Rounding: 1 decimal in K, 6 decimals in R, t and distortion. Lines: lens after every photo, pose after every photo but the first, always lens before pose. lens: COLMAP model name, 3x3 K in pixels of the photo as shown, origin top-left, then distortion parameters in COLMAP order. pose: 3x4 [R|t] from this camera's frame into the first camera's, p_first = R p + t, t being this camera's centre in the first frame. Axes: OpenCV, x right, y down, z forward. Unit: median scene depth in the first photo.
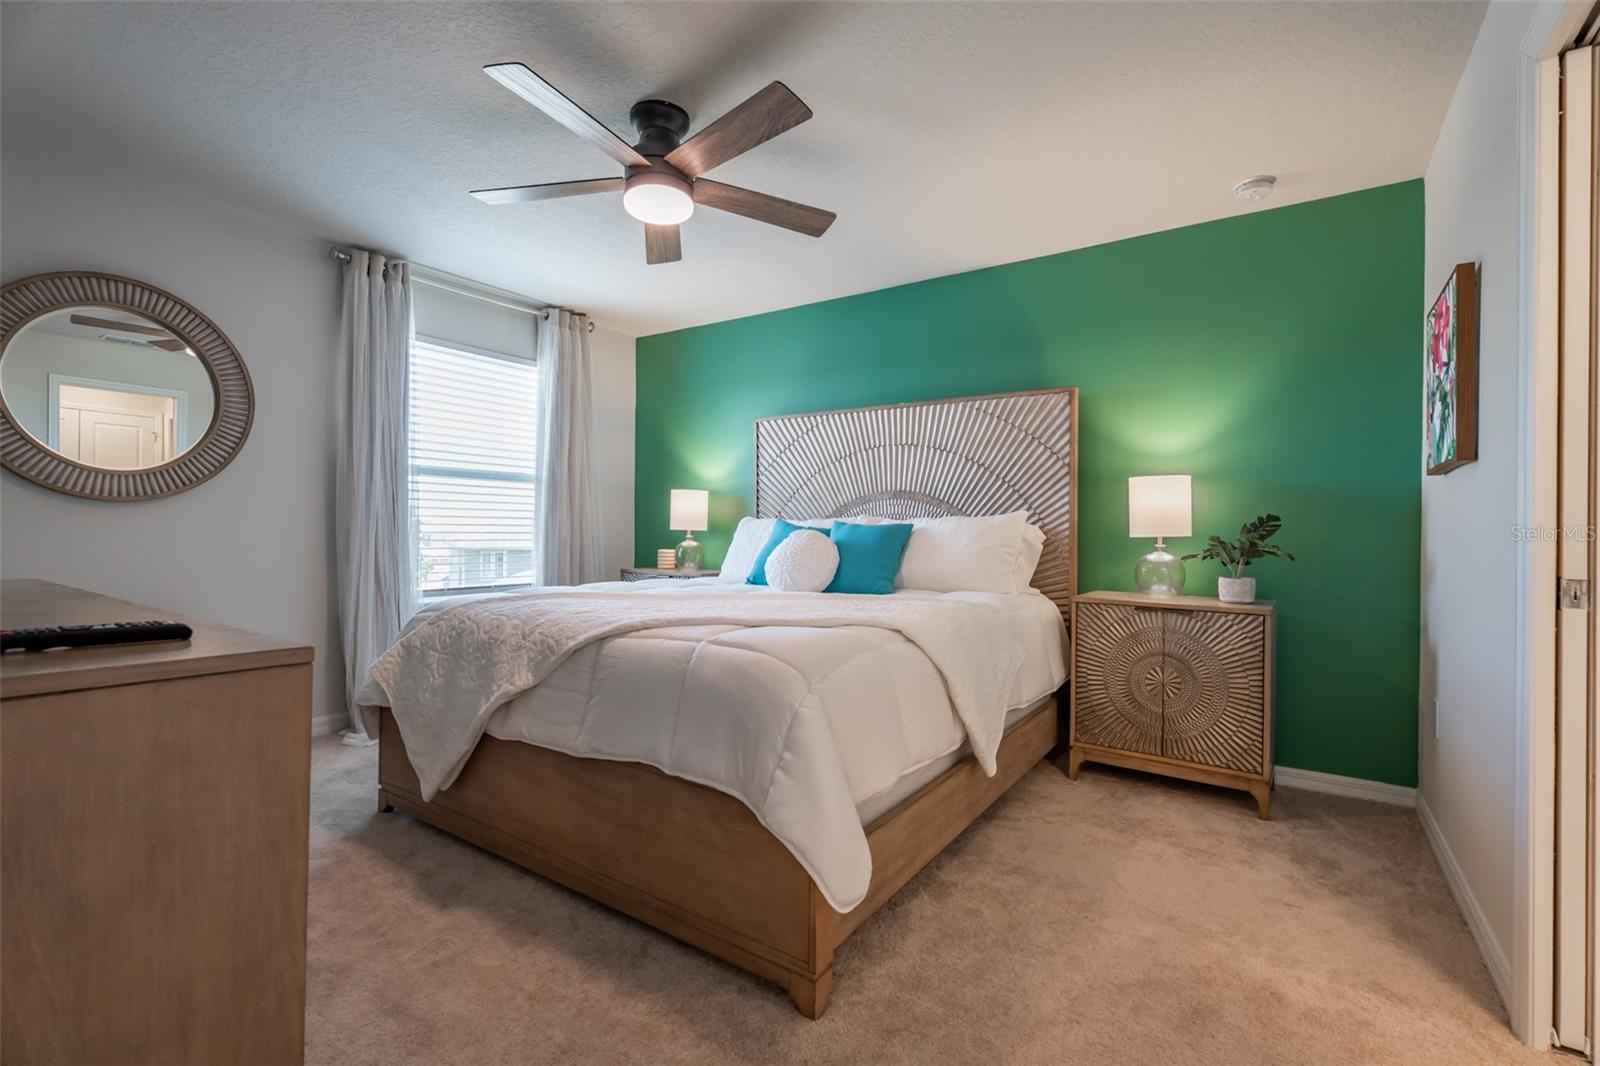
lens RADIAL K [[719.2, 0, 801.8], [0, 719.2, 528.6], [0, 0, 1]] dist [0.002442, 0.000196]
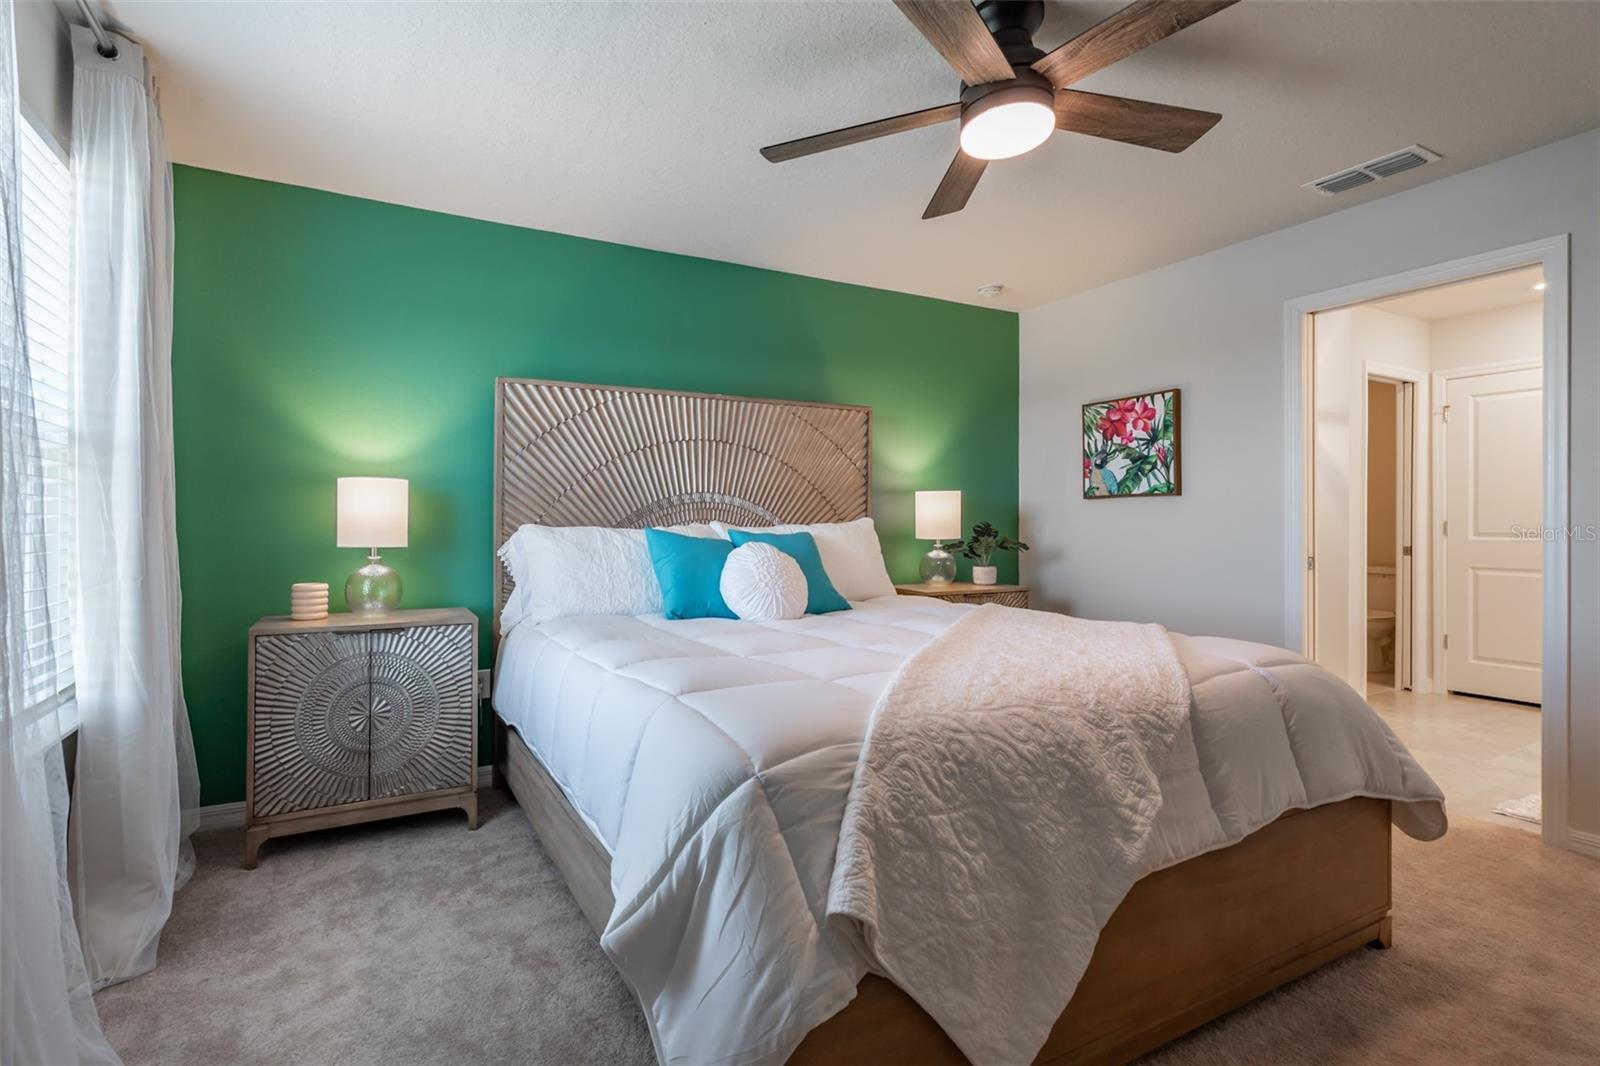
lens RADIAL K [[799.5, 0, 804.4], [0, 799.5, 530.0], [0, 0, 1]] dist [0.002095, -0.000005]
pose [[0.432368, -0.008280, 0.901659, -0.655130], [0.017357, 0.999849, 0.000859, -0.006628], [-0.901530, 0.015279, 0.432446, 0.450349]]
